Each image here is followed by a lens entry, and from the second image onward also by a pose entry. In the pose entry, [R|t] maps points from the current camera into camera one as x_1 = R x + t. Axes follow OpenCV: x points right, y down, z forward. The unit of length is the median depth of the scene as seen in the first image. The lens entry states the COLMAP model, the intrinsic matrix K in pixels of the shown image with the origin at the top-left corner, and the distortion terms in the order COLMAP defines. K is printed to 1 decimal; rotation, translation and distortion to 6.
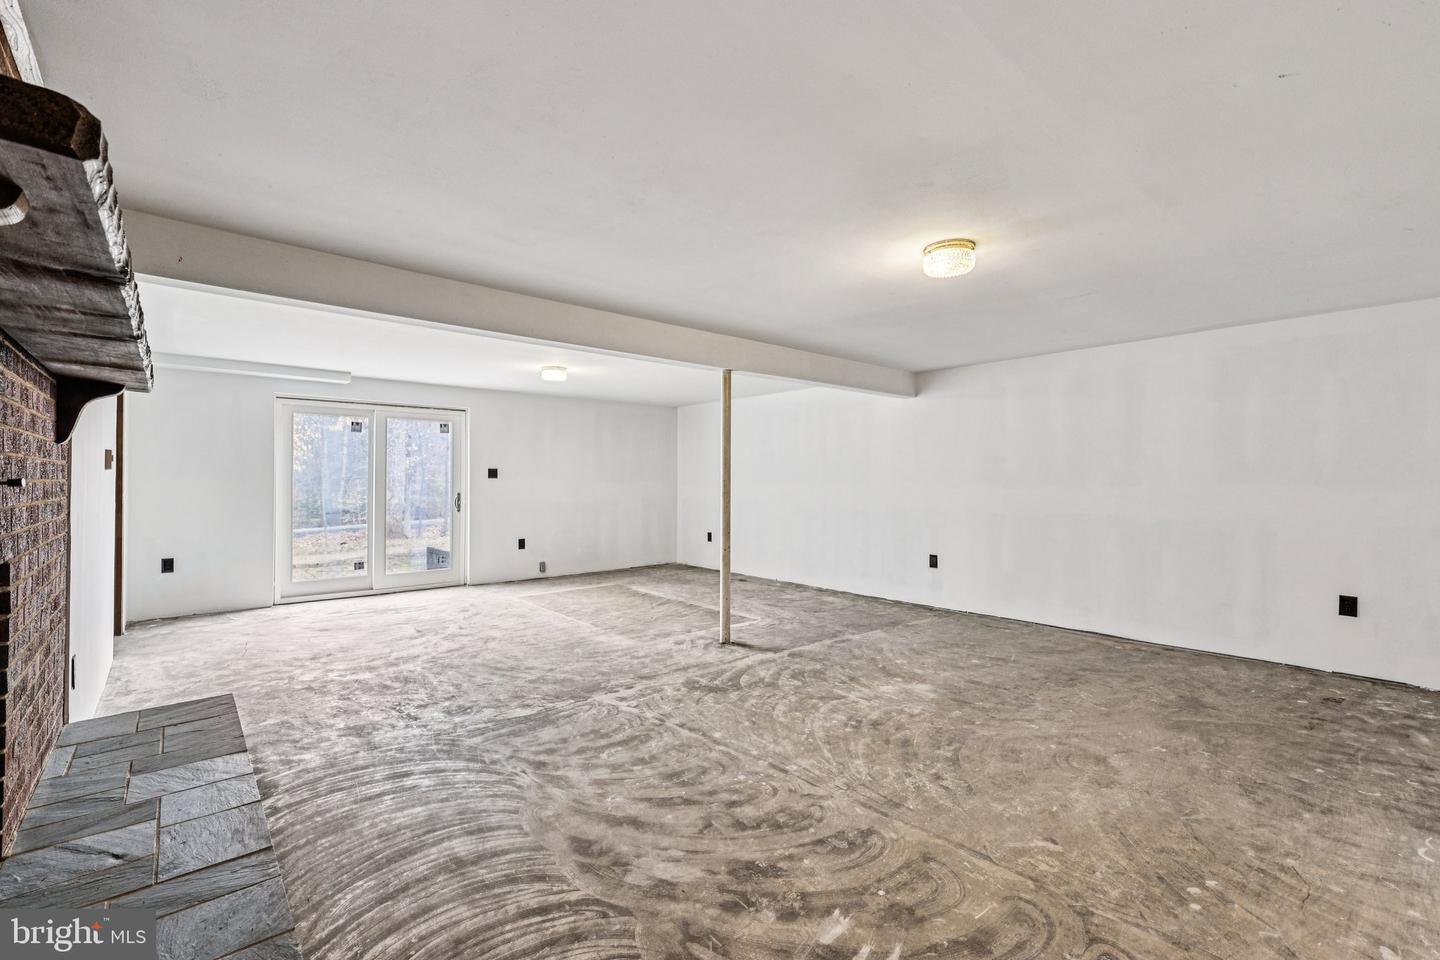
lens RADIAL K [[628.1, 0, 721.5], [0, 628.1, 480.8], [0, 0, 1]] dist [0.000195, 0.000231]
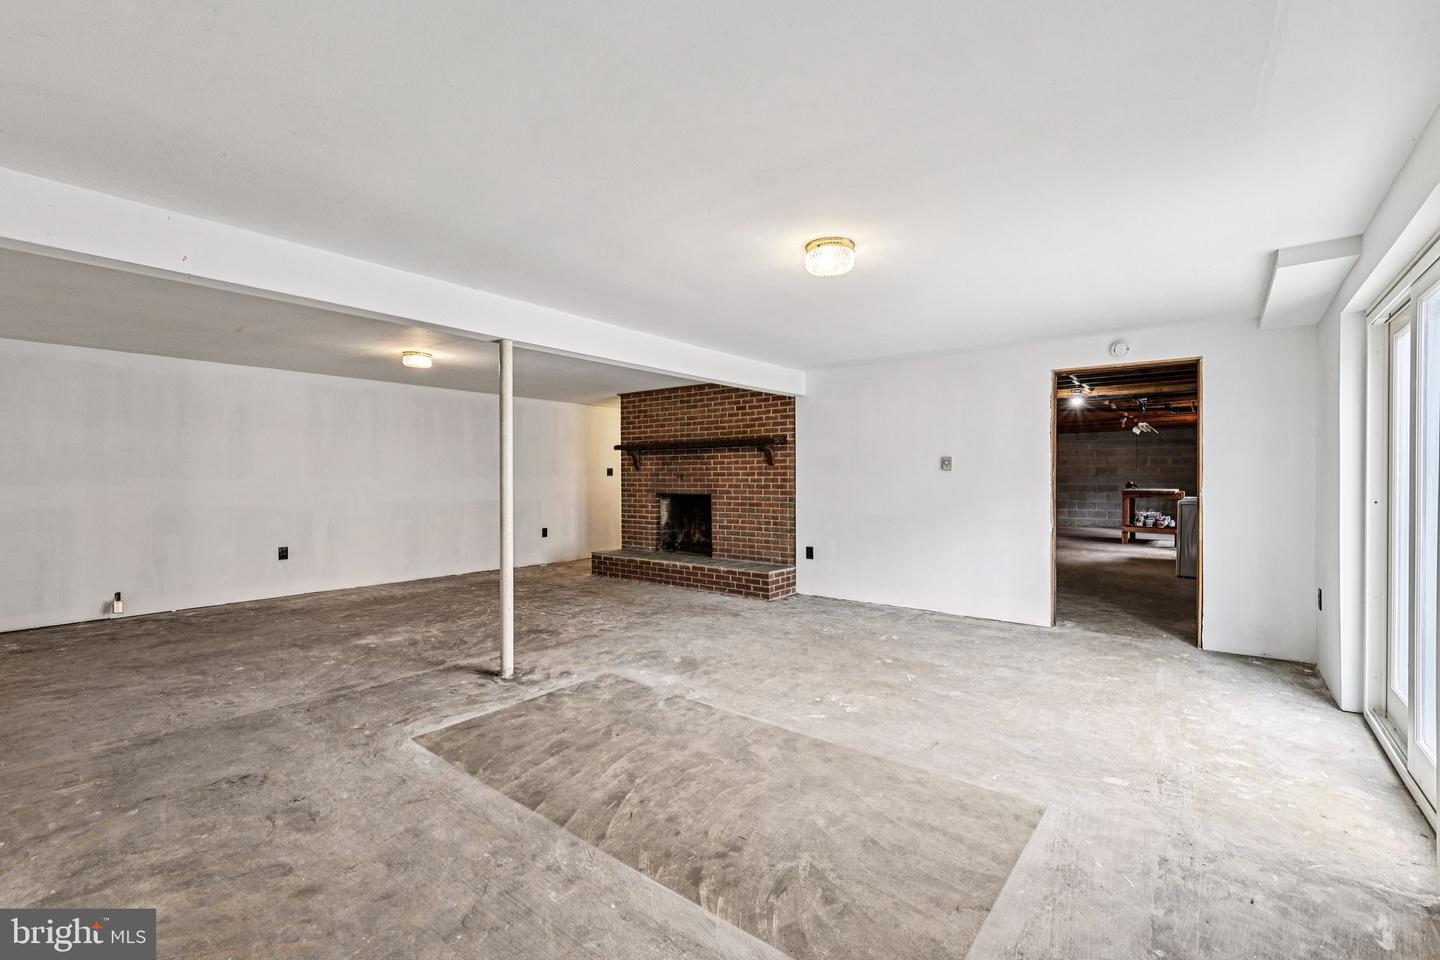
lens RADIAL K [[628.1, 0, 723.2], [0, 628.1, 479.1], [0, 0, 1]] dist [0.000195, 0.000231]
pose [[-0.983562, -0.000488, -0.180572, -0.170270], [-0.001100, 0.999994, 0.003294, -0.000204], [0.180569, 0.003438, -0.983556, 2.549070]]
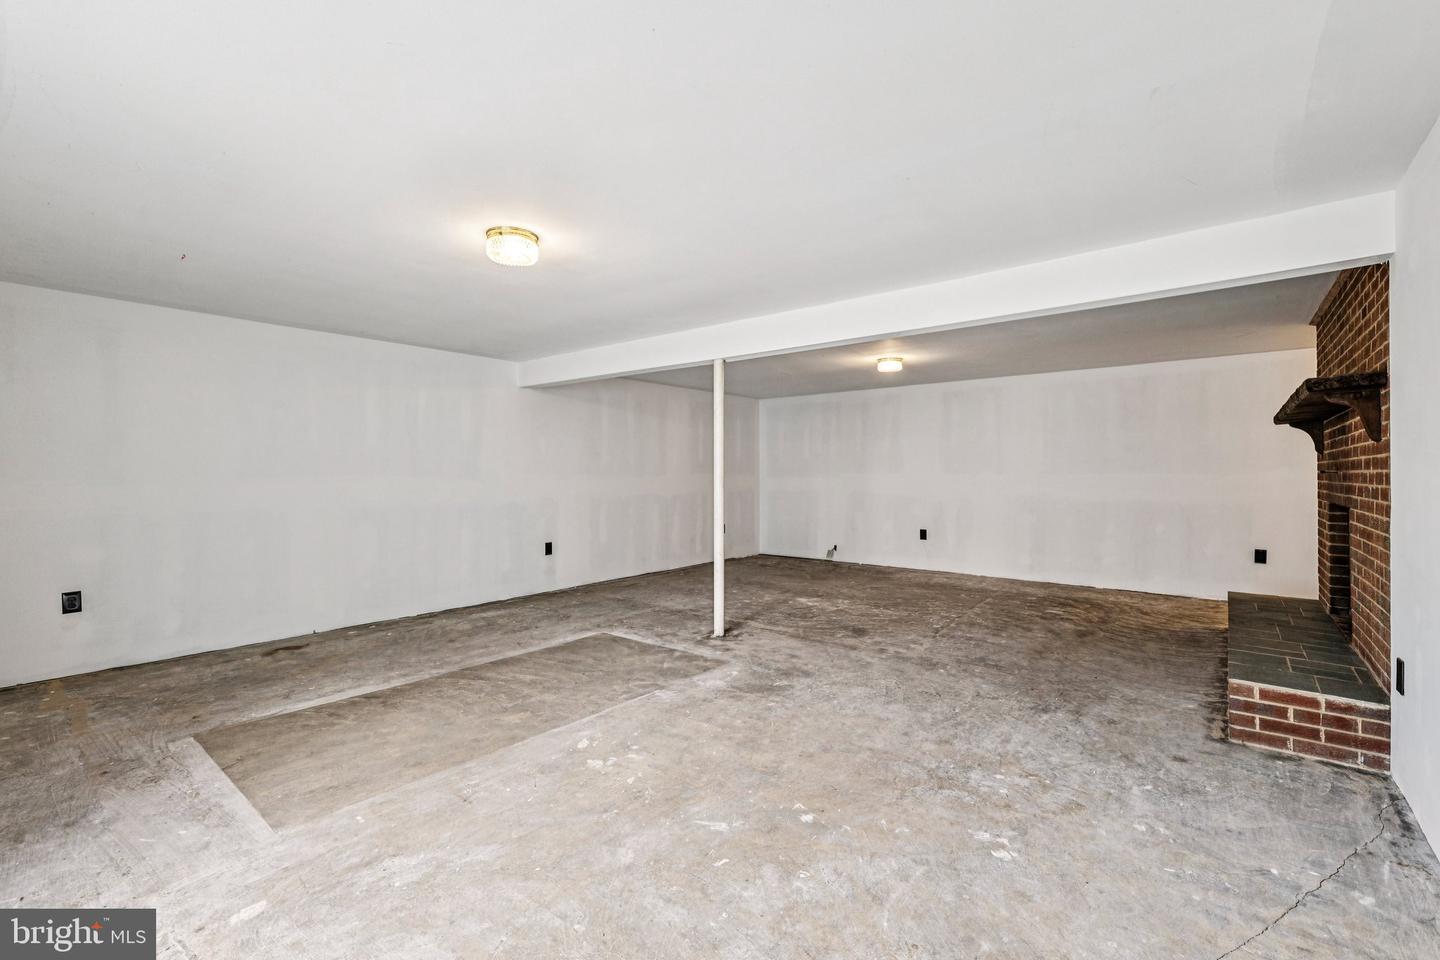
lens RADIAL K [[628.1, 0, 713.4], [0, 628.1, 470.7], [0, 0, 1]] dist [0.000195, 0.000231]
pose [[-0.159906, 0.001521, 0.987131, -1.338992], [0.001808, 0.999998, -0.001248, -0.002154], [-0.987131, 0.001585, -0.159908, 1.603900]]
